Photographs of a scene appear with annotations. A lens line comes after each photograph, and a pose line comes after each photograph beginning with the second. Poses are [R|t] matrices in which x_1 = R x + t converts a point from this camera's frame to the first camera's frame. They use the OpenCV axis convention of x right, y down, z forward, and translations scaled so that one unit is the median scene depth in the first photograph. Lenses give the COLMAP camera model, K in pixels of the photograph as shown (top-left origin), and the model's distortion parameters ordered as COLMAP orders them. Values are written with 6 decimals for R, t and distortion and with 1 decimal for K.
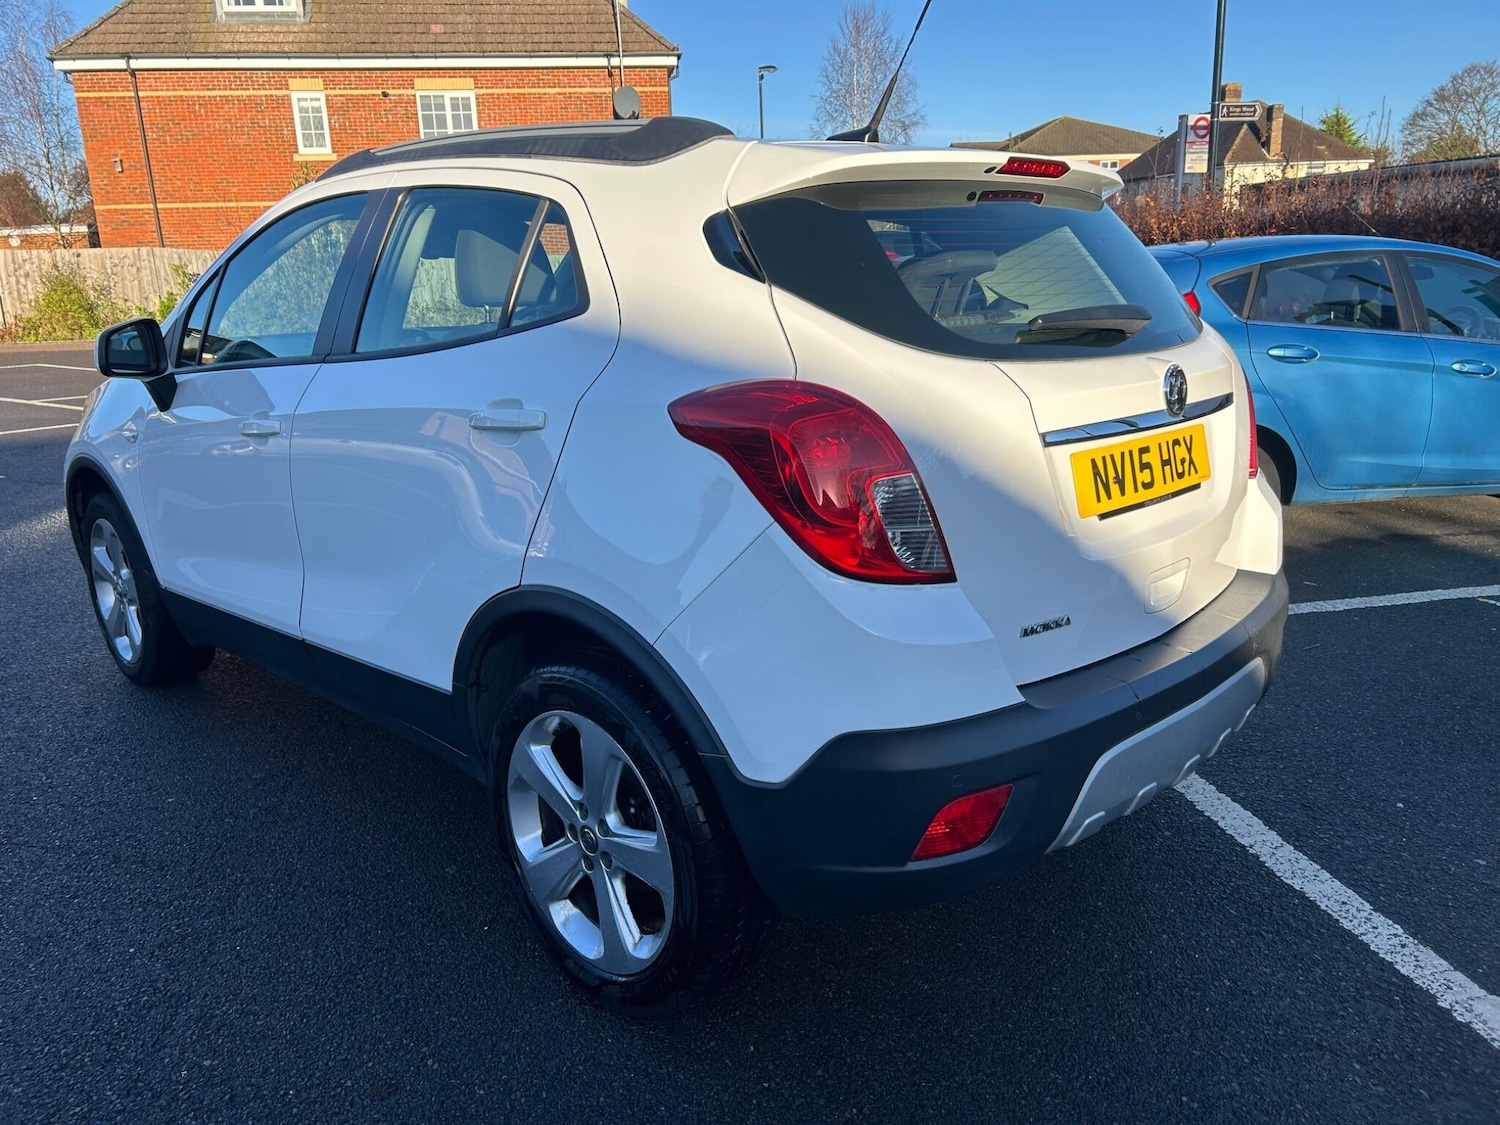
lens RADIAL K [[1138.5, 0, 782.3], [0, 1138.5, 565.1], [0, 0, 1]] dist [0.054944, -0.054820]
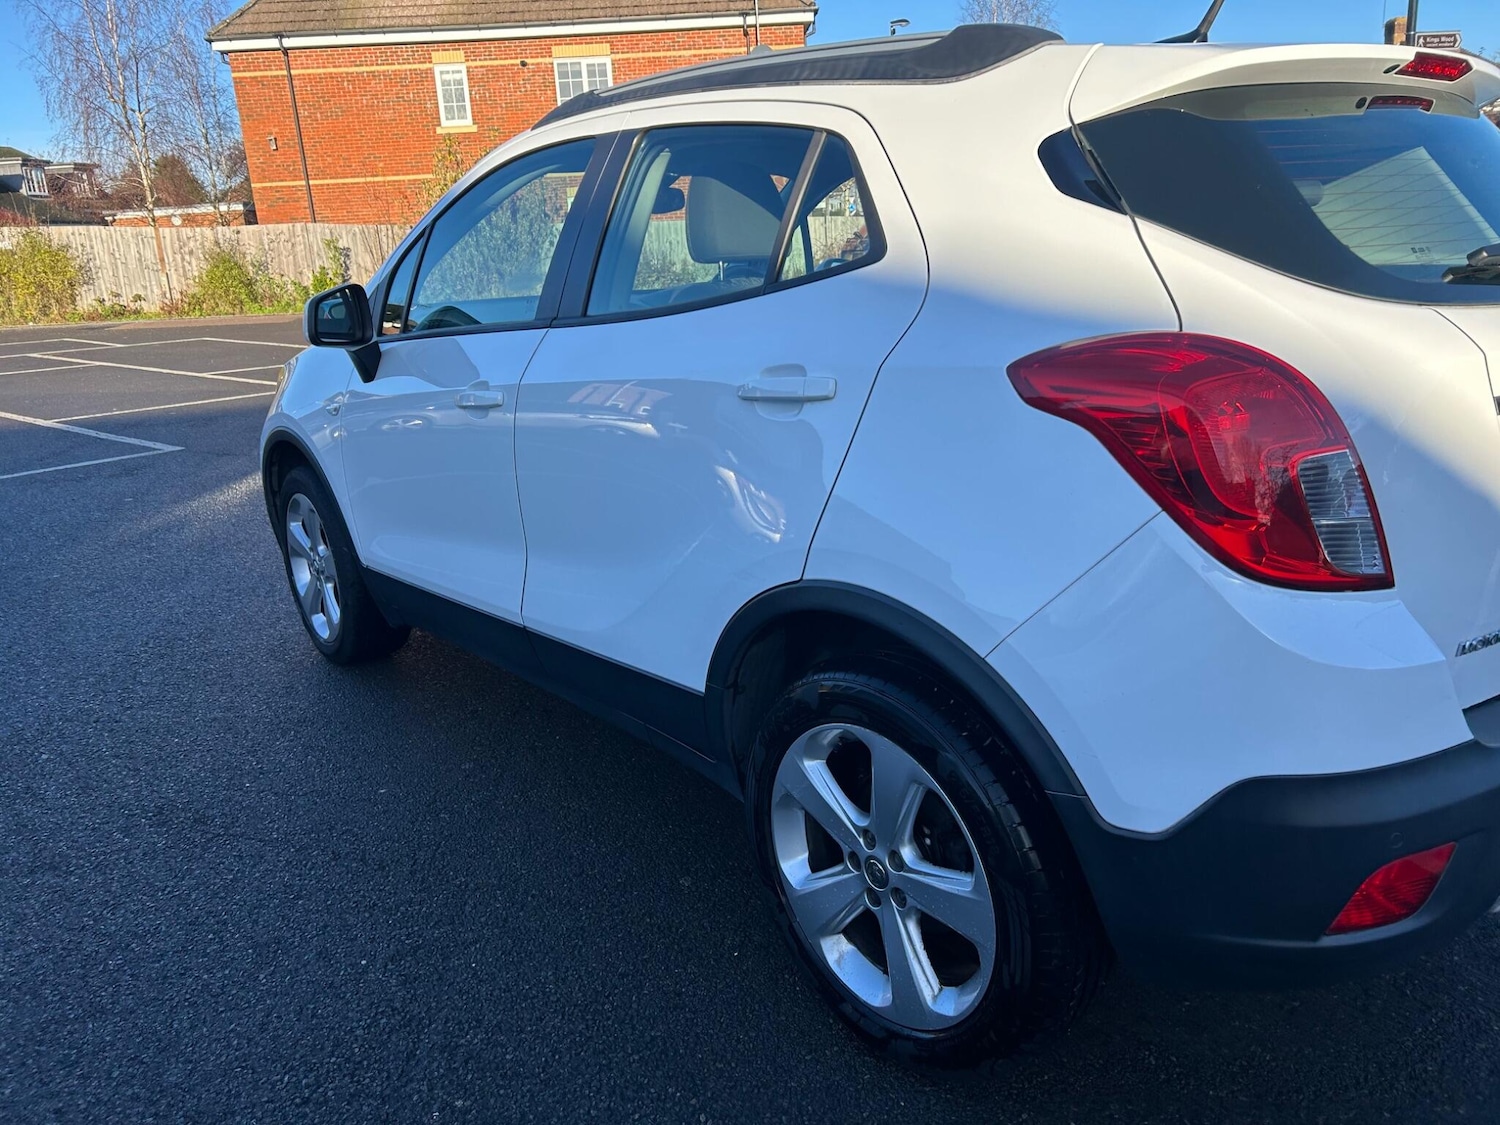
lens RADIAL K [[1138.5, 0, 782.3], [0, 1138.5, 565.1], [0, 0, 1]] dist [0.054944, -0.054820]
pose [[0.994627, 0.006814, -0.103300, -0.122921], [-0.003788, 0.999559, 0.029463, -0.014986], [0.103455, -0.028913, 0.994214, 0.110221]]
